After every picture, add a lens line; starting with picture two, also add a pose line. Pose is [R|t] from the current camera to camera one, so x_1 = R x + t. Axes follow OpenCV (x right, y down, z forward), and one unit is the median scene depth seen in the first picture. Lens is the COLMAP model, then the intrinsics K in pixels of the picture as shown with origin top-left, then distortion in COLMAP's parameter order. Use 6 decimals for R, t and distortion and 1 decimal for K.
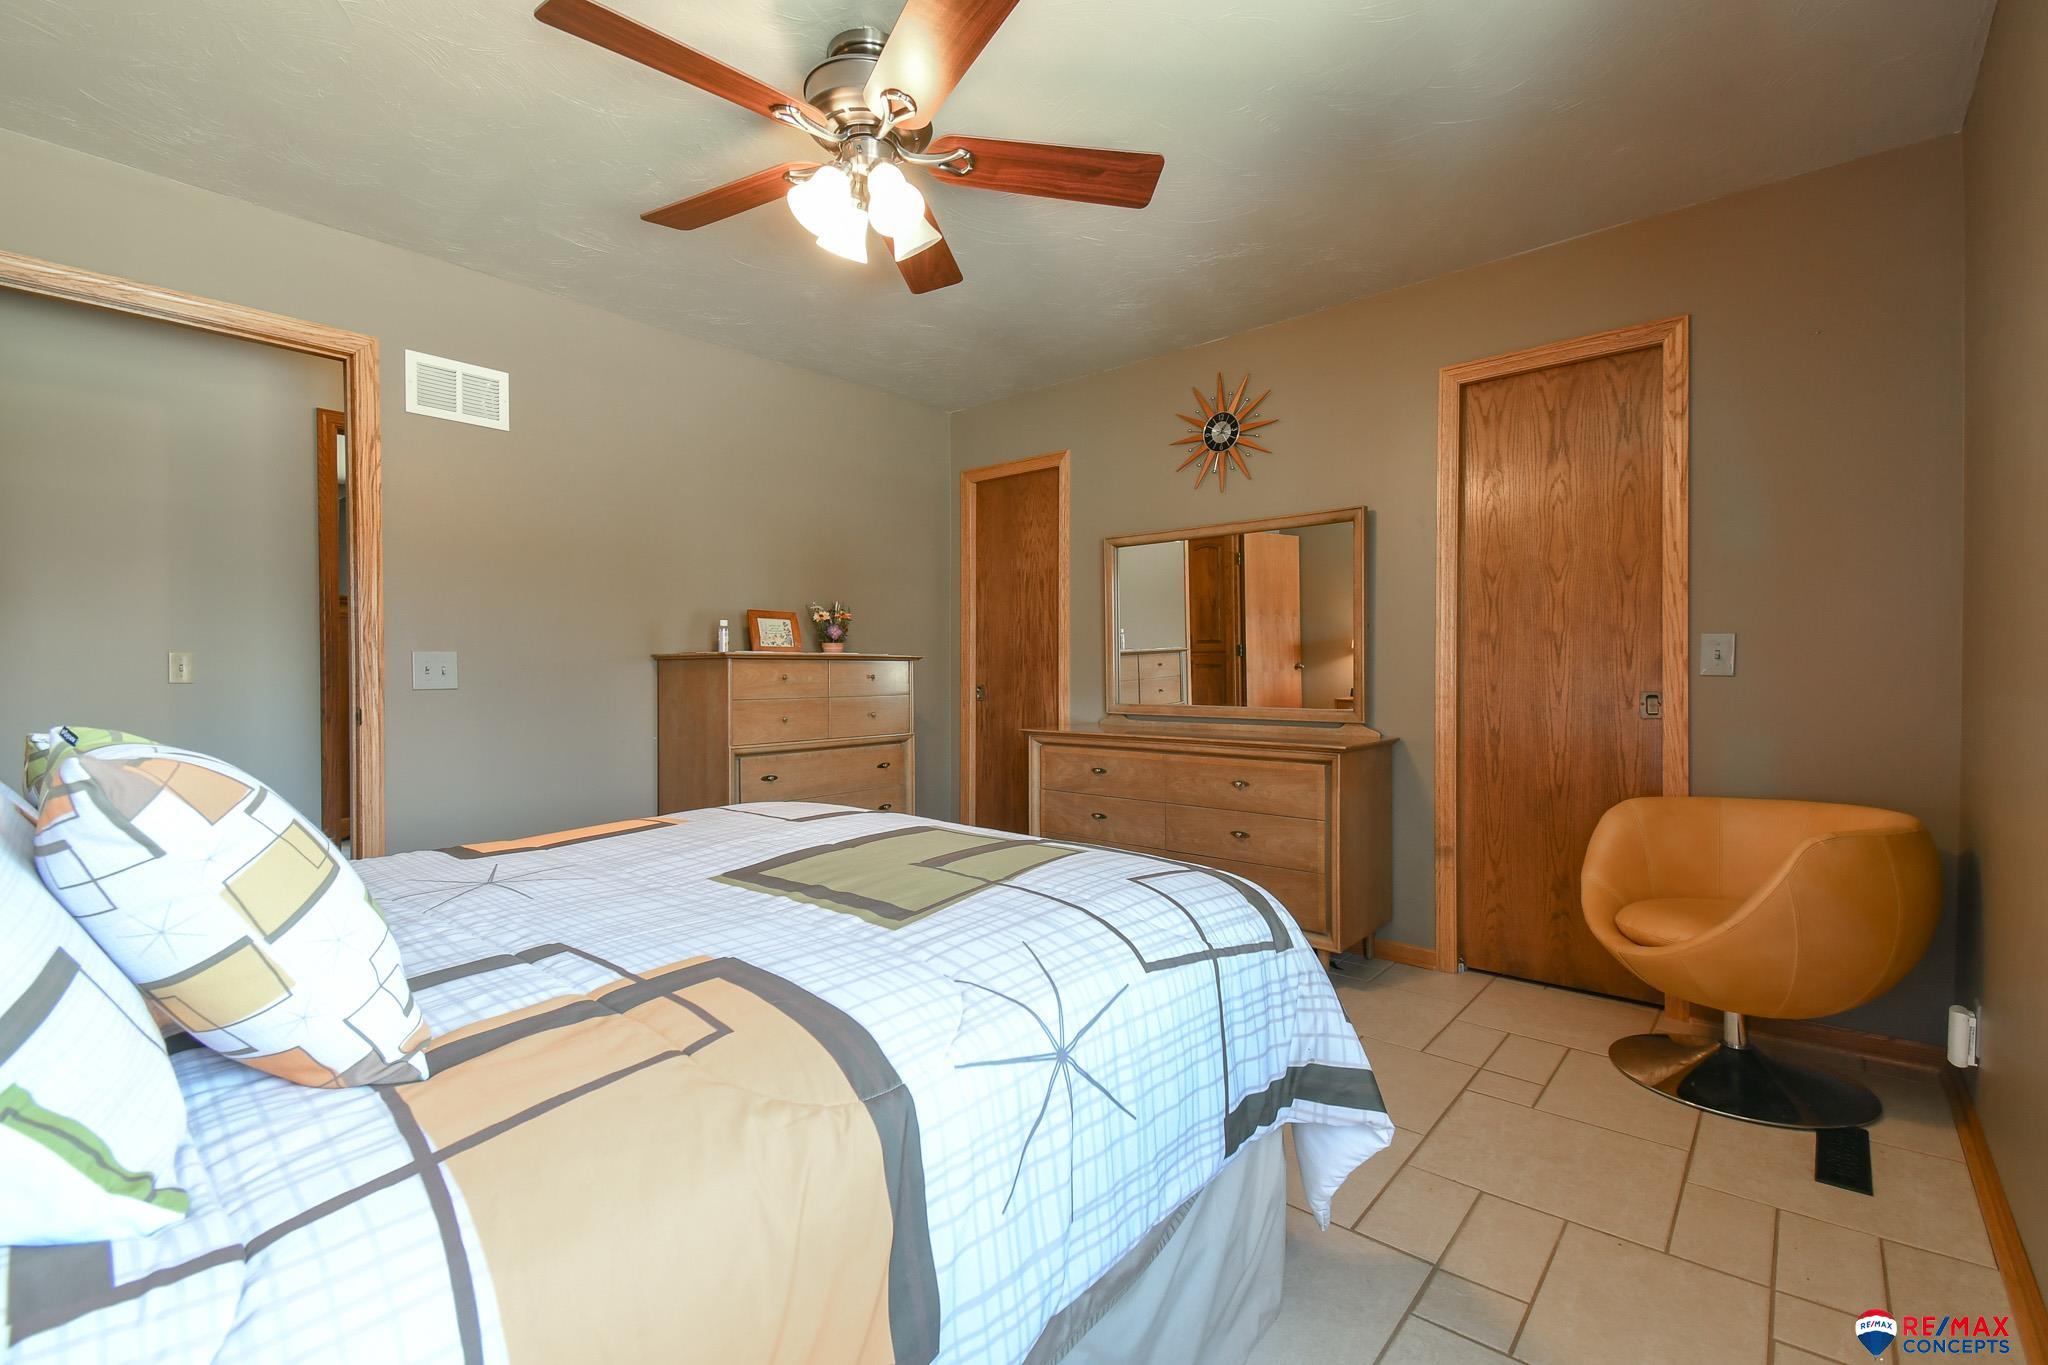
lens RADIAL K [[891.4, 0, 1023.3], [0, 891.4, 678.8], [0, 0, 1]] dist [0.041644, -0.022795]
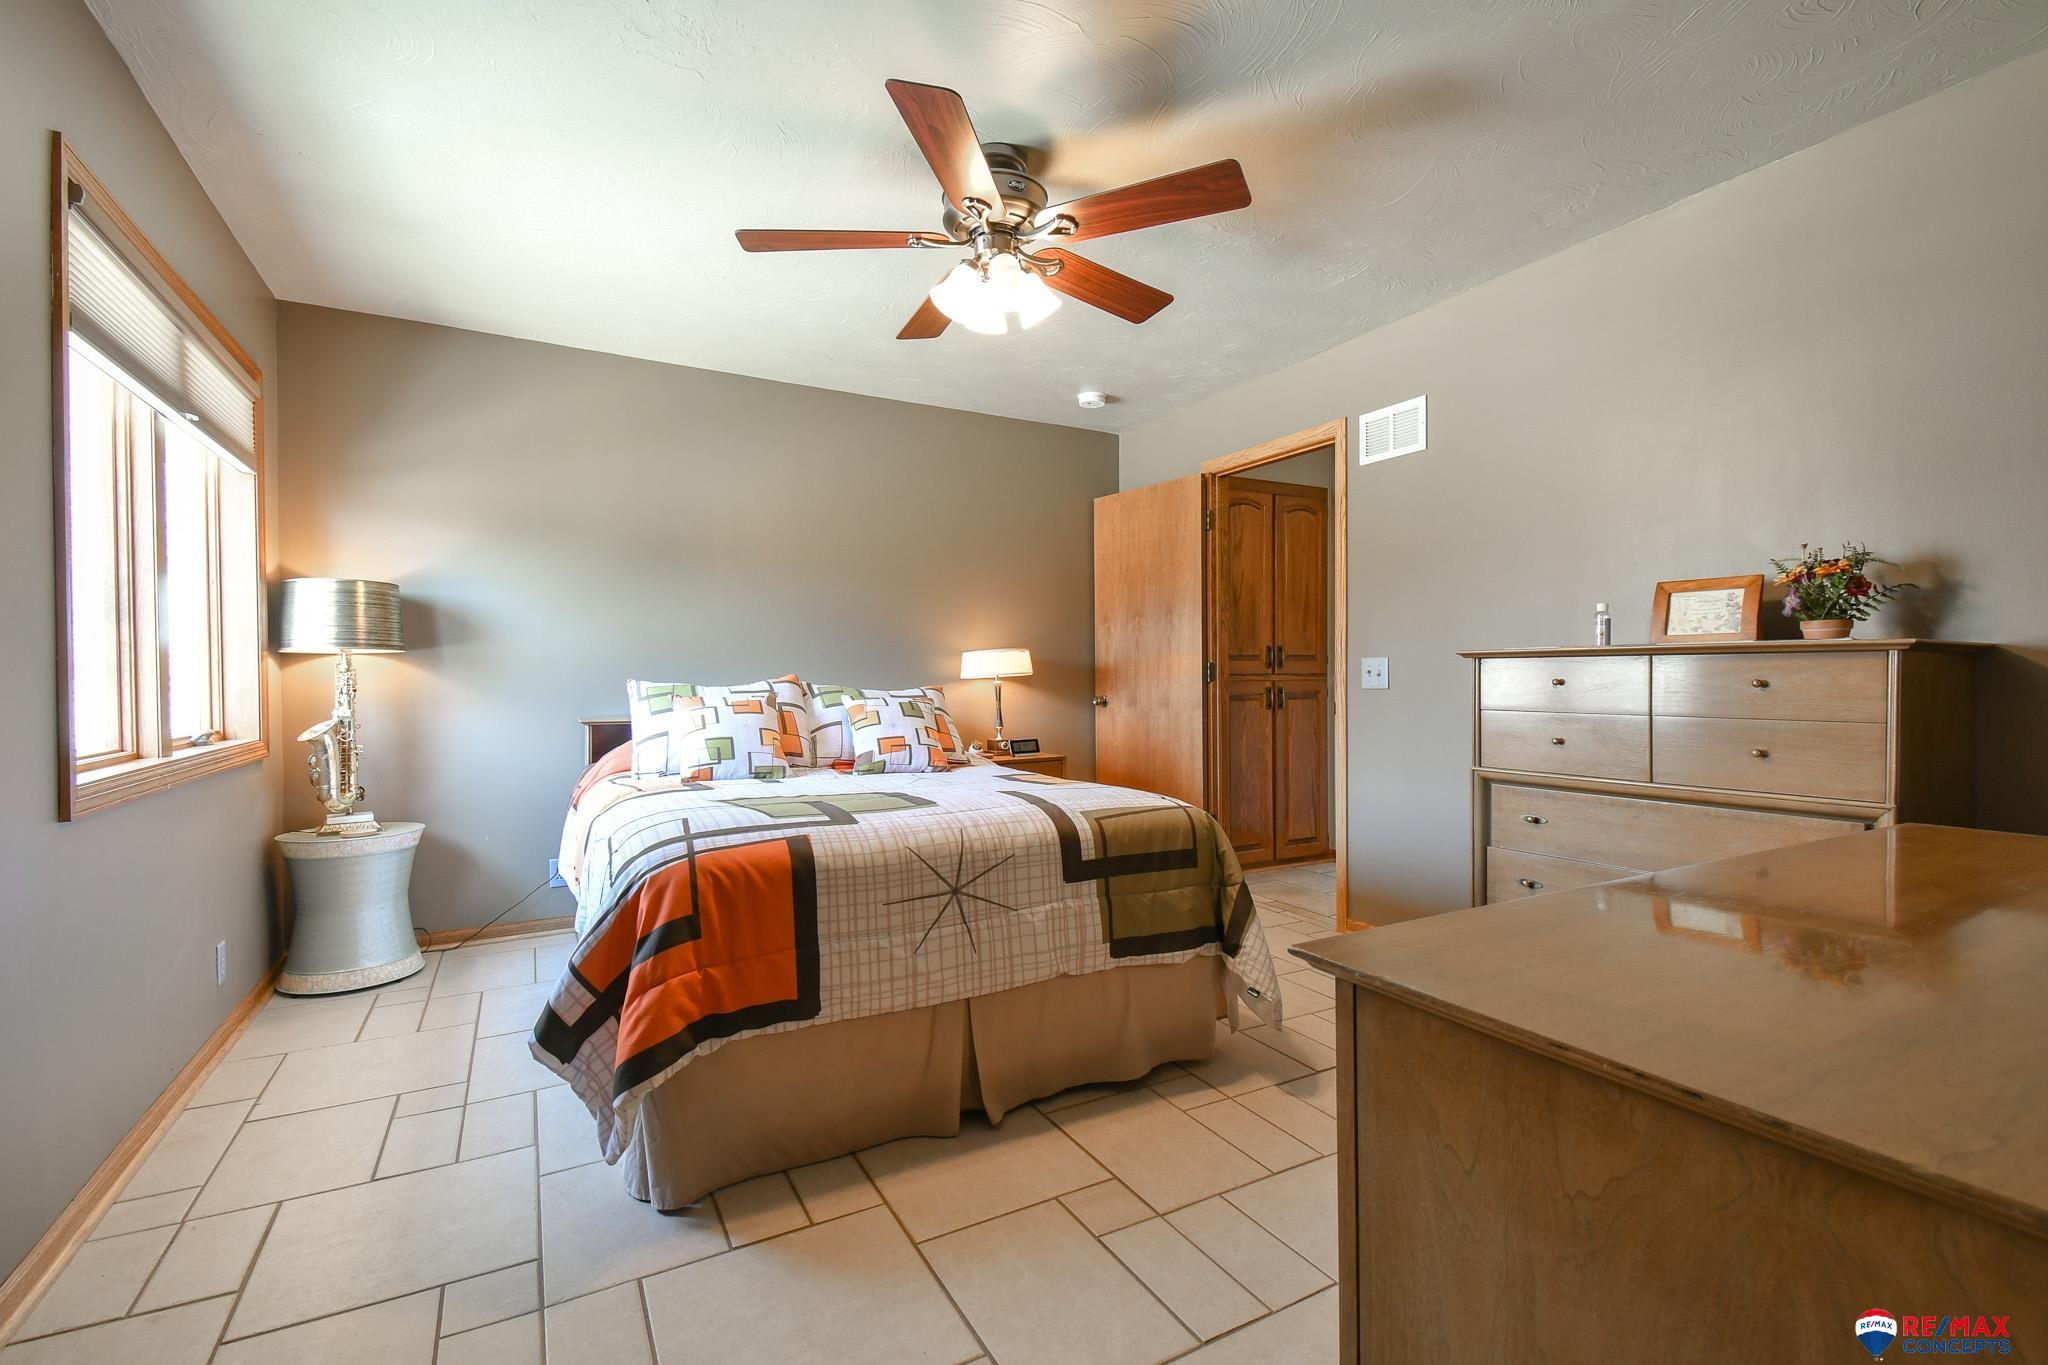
lens RADIAL K [[891.4, 0, 1021.1], [0, 891.4, 682.1], [0, 0, 1]] dist [0.041644, -0.022795]
pose [[-0.344381, 0.009164, -0.938785, 0.630891], [-0.004373, 0.999926, 0.011365, -0.008831], [0.938820, 0.008019, -0.344315, 0.968473]]
